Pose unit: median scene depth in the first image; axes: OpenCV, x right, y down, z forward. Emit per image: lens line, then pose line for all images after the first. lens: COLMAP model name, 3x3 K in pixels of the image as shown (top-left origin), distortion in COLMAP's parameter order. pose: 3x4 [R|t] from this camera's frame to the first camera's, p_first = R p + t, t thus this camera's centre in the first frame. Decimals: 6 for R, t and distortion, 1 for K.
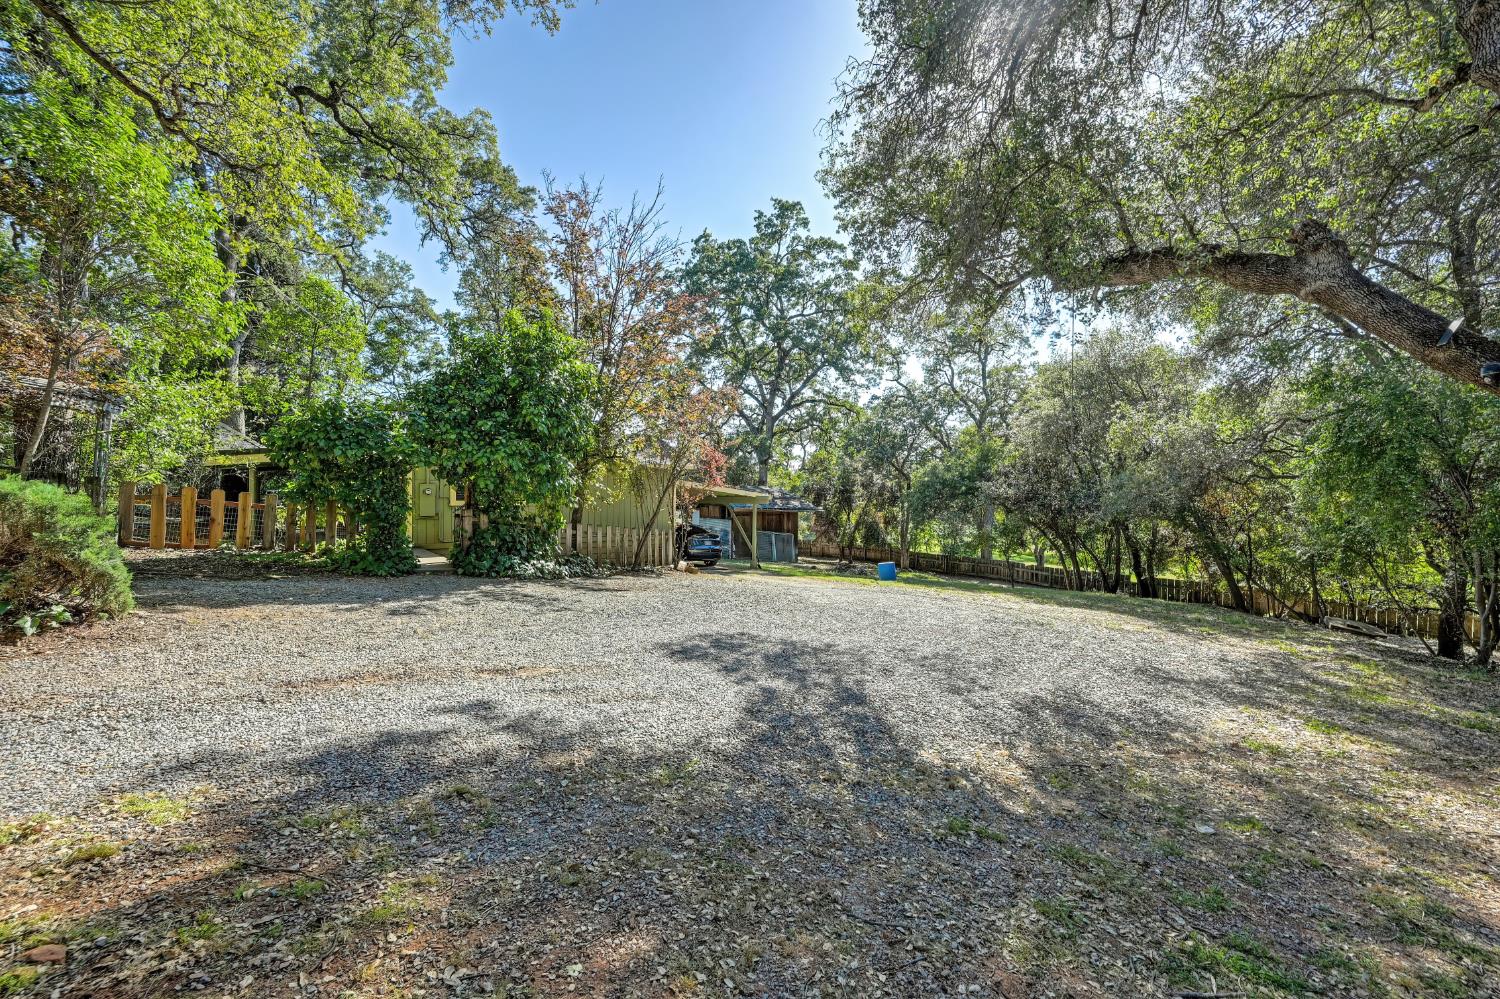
lens RADIAL K [[583.6, 0, 750.0], [0, 583.6, 499.5], [0, 0, 1]] dist [-0.002109, 0.000003]
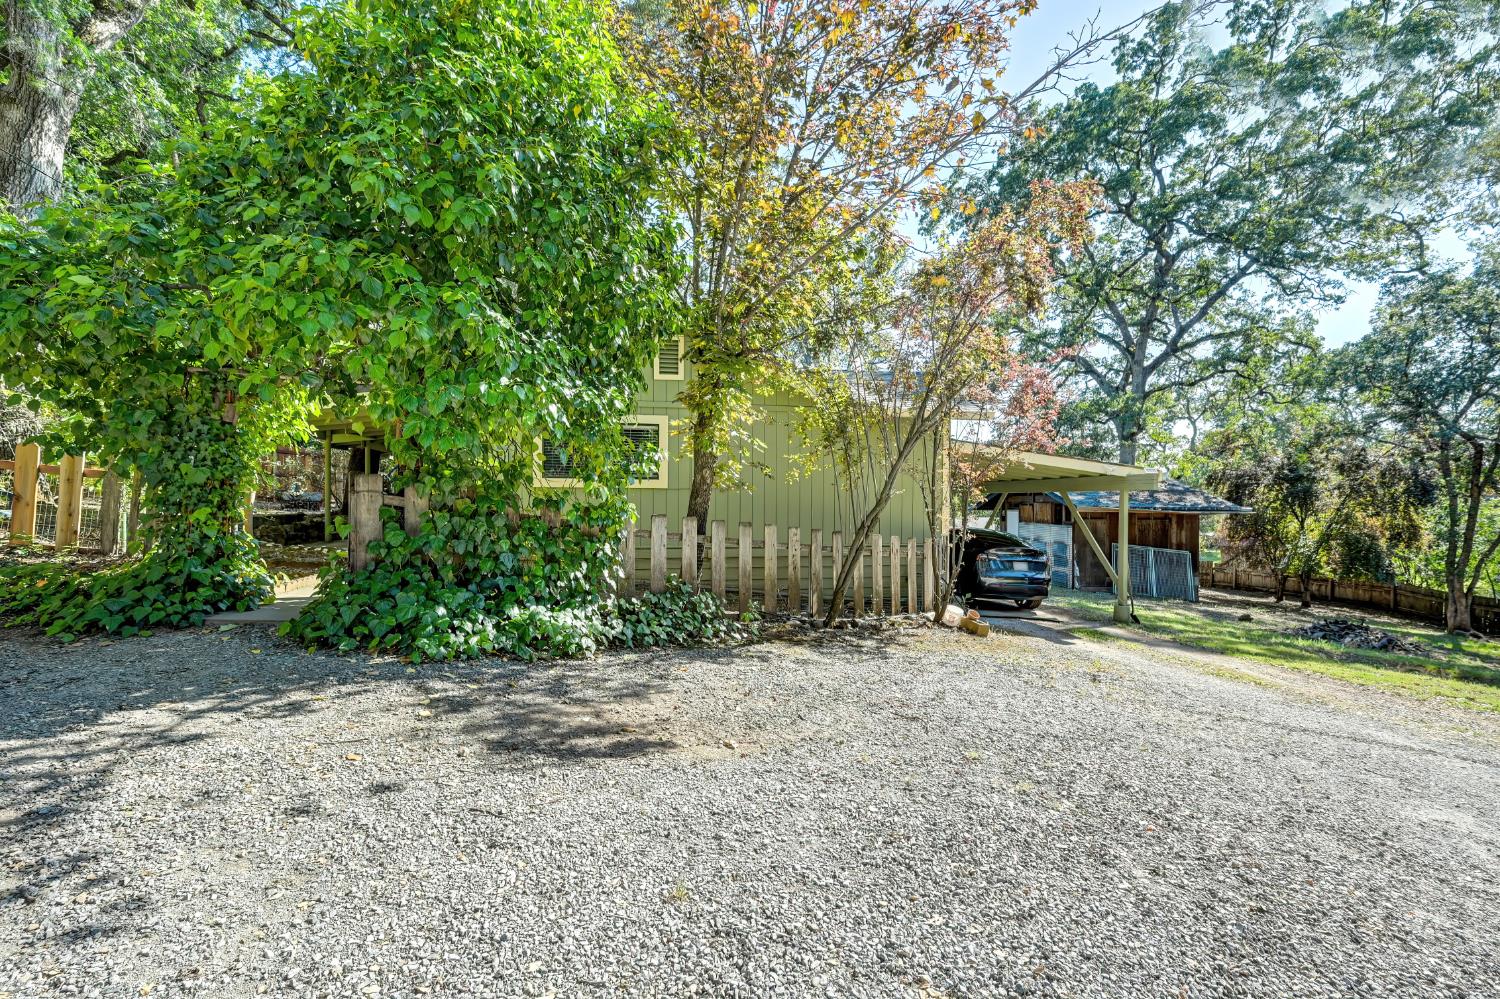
lens RADIAL K [[650.3, 0, 750.0], [0, 650.3, 499.5], [0, 0, 1]] dist [-0.003076, -0.000078]
pose [[0.880400, -0.001878, -0.474228, -0.013042], [-0.001689, 0.999973, -0.007096, 0.024237], [0.474229, 0.007049, 0.880373, 0.455106]]
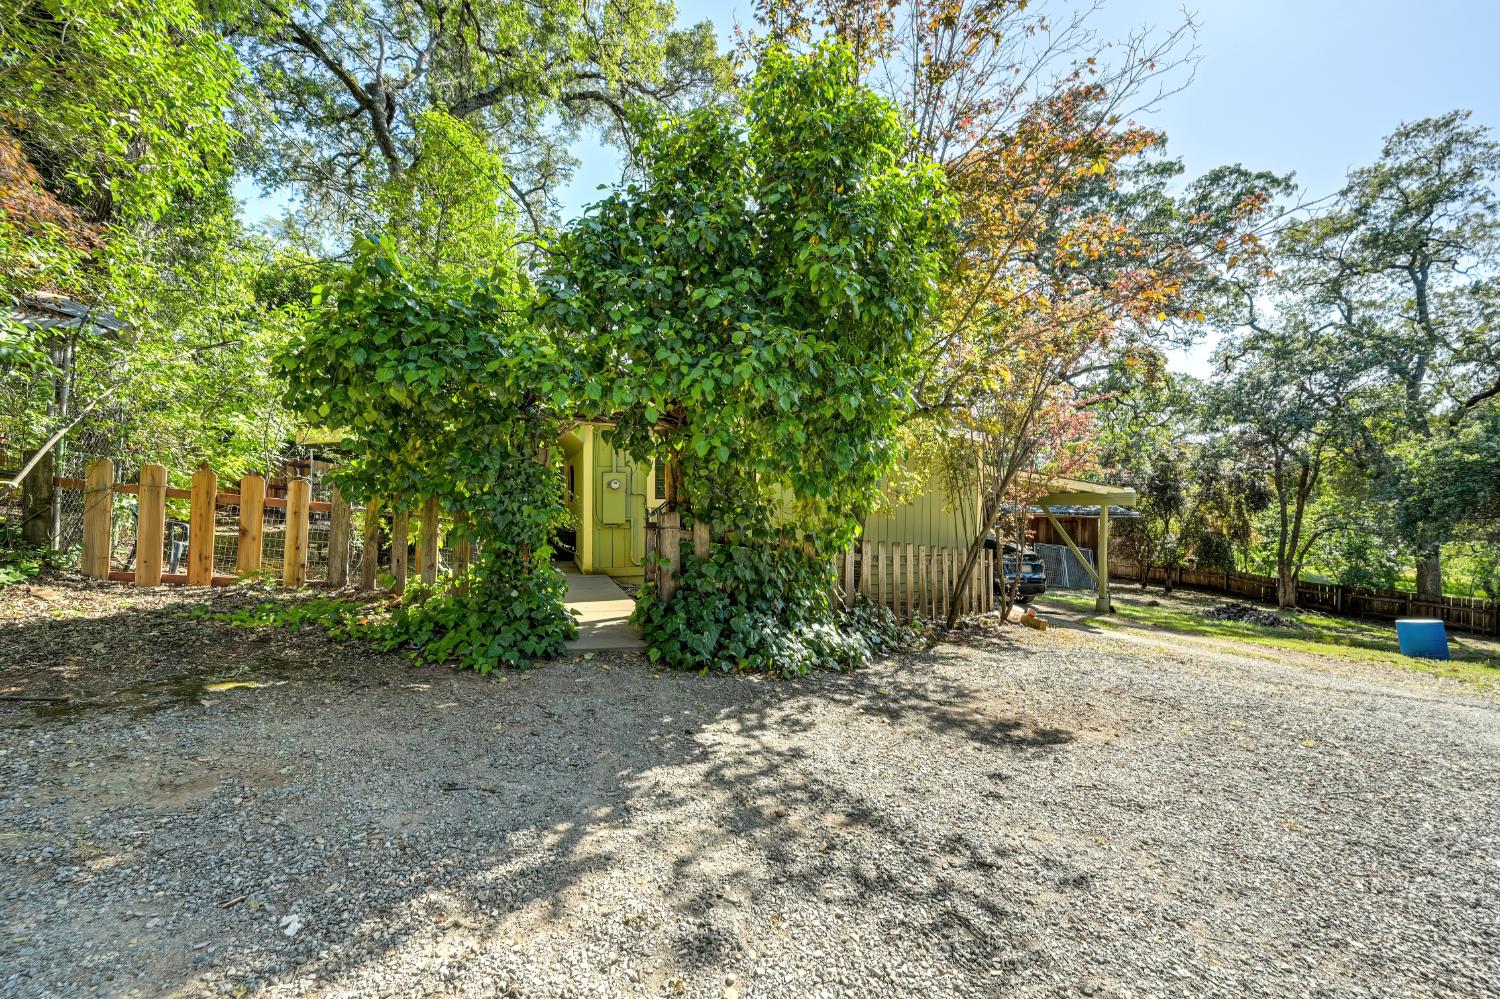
lens RADIAL K [[616.1, 0, 750.0], [0, 616.1, 499.5], [0, 0, 1]] dist [-0.010778, -0.000179]
pose [[0.947220, -0.005388, -0.320540, -0.166131], [0.003208, 0.999968, -0.007327, 0.006219], [0.320569, 0.005912, 0.947207, 0.346348]]
